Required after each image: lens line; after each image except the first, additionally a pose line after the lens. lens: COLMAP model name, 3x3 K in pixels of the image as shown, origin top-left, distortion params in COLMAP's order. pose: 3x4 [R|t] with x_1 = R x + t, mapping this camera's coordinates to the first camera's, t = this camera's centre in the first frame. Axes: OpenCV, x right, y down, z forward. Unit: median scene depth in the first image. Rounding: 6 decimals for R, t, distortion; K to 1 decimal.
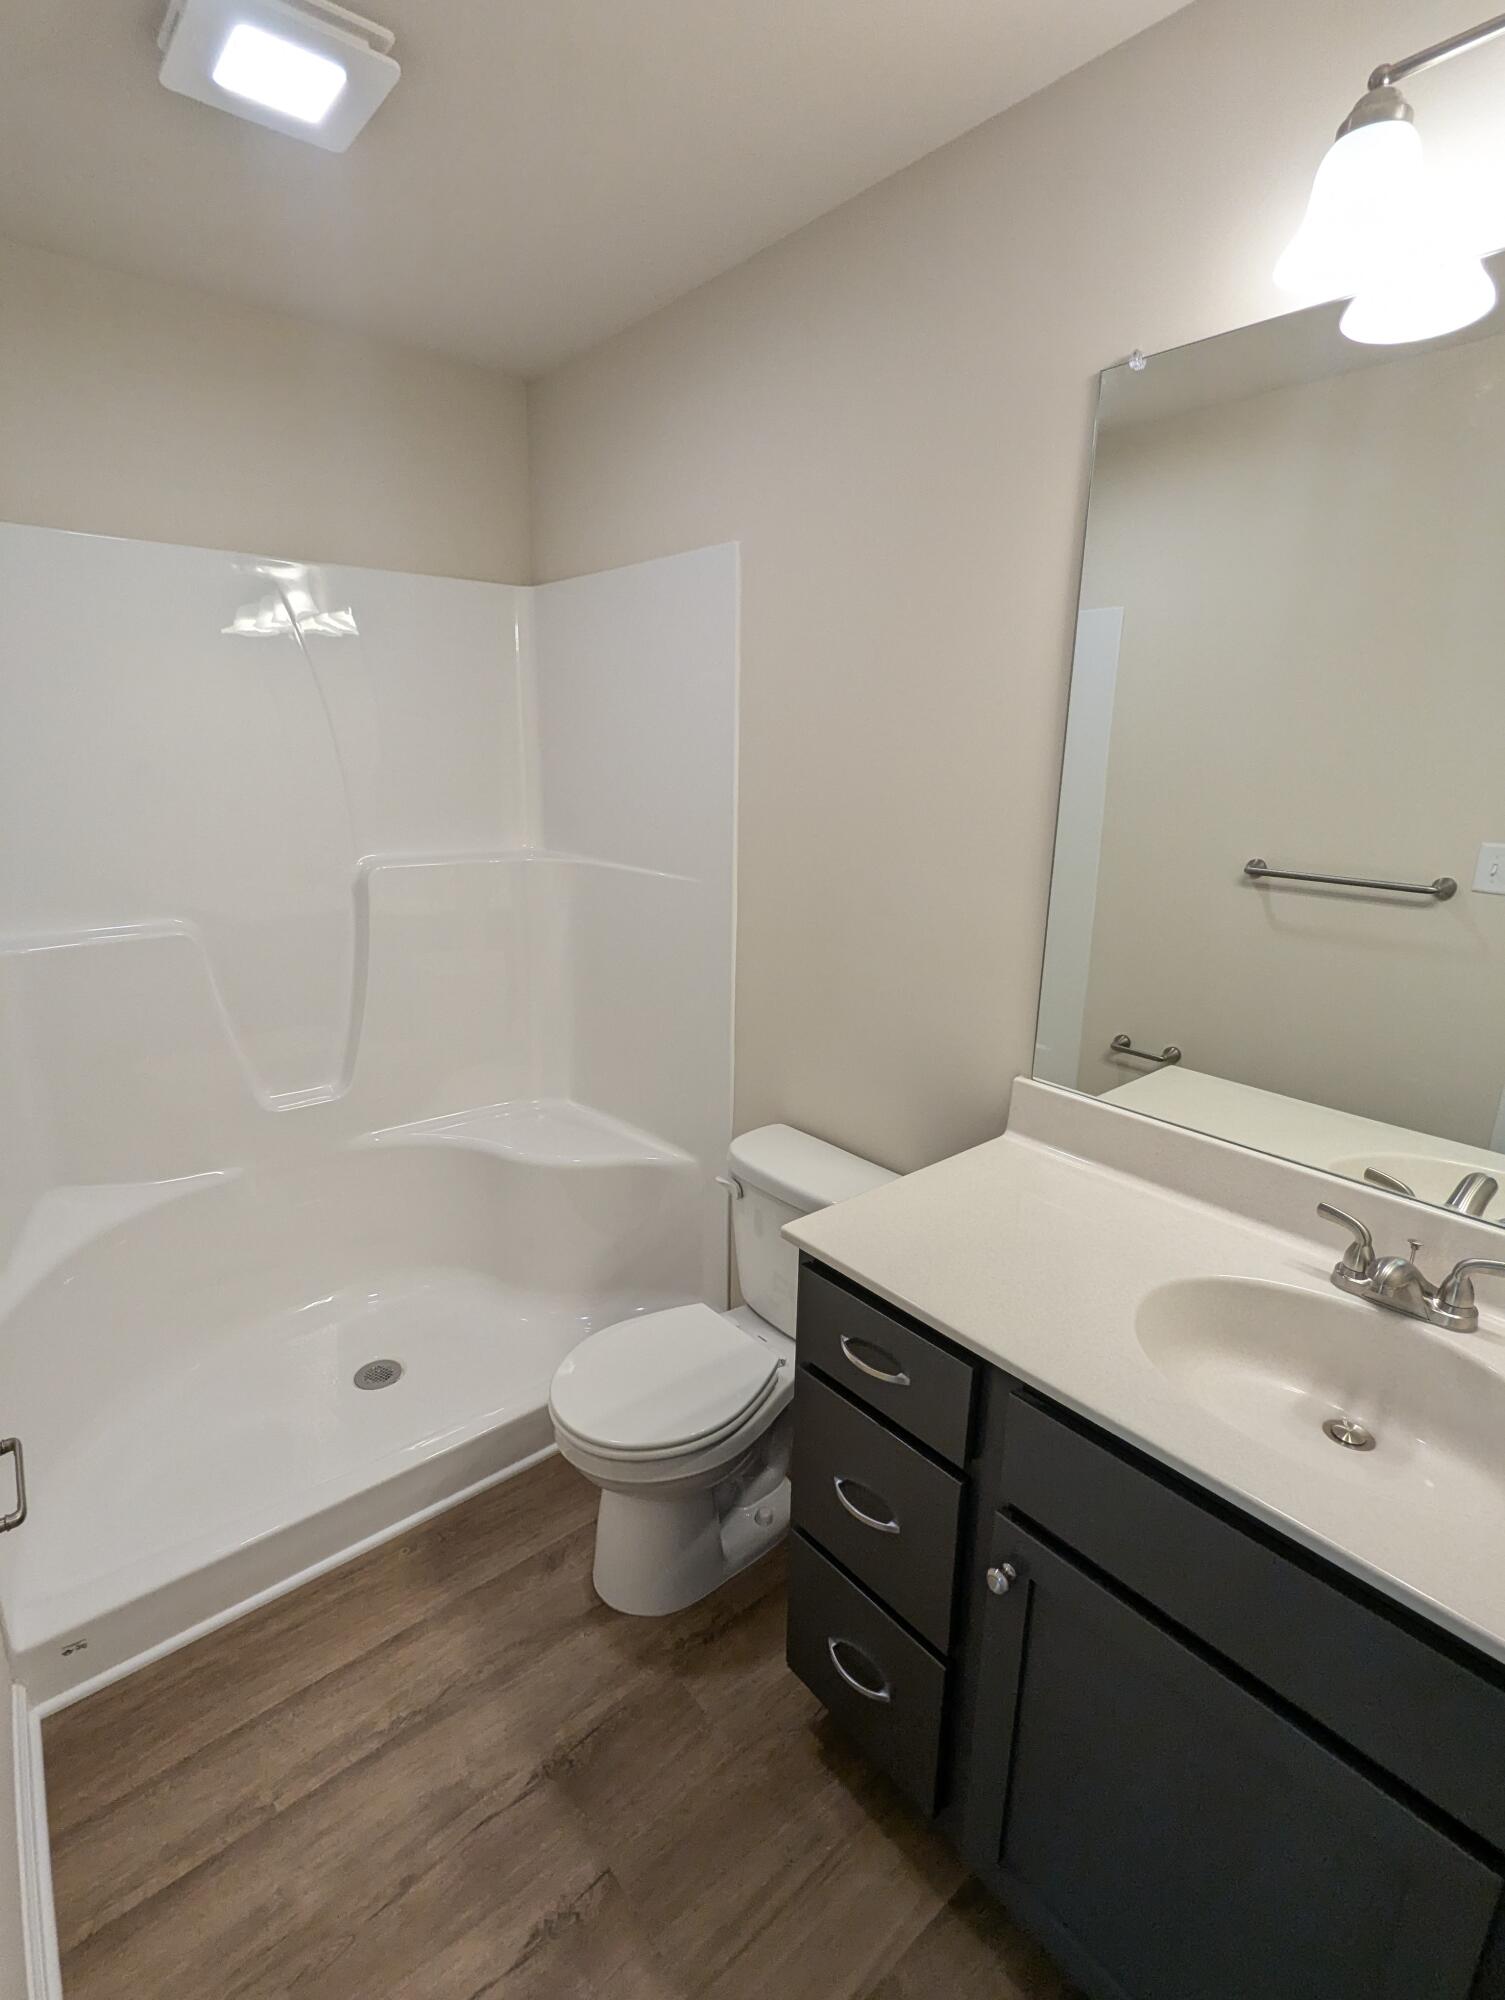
lens RADIAL K [[952.5, 0, 752.7], [0, 952.5, 1004.1], [0, 0, 1]] dist [-0.003927, 0.004126]
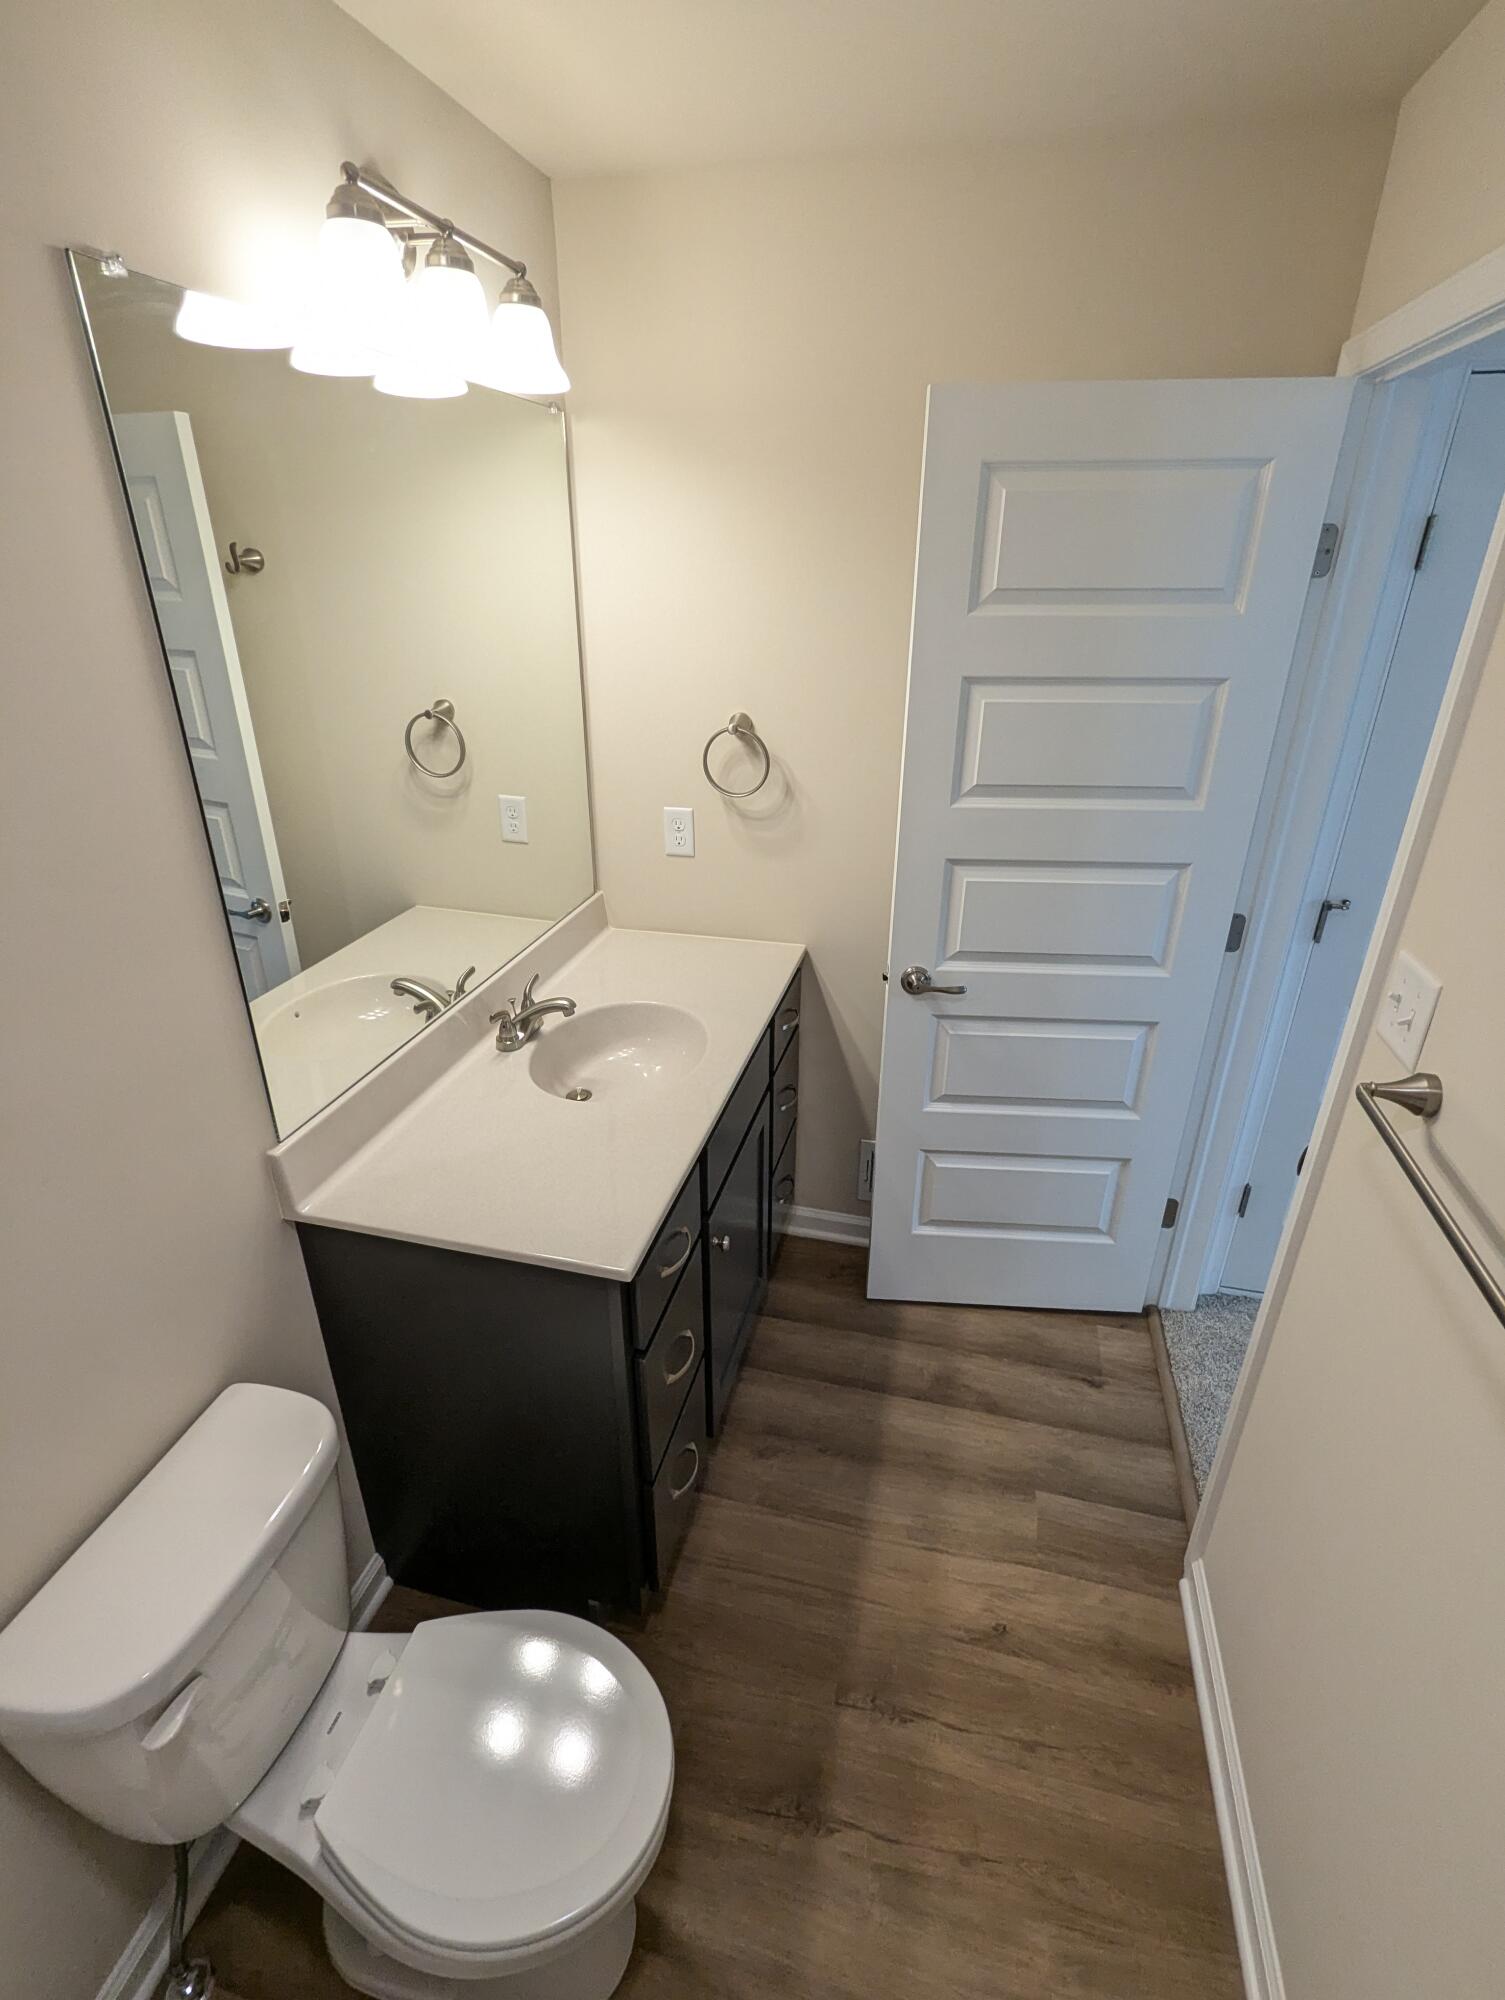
lens RADIAL K [[952.5, 0, 754.4], [0, 952.5, 1001.9], [0, 0, 1]] dist [-0.003927, 0.004126]
pose [[-0.588538, -0.344751, 0.731280, -0.668123], [0.205673, 0.810918, 0.547823, -0.491021], [-0.781871, 0.472819, -0.406350, 1.156248]]
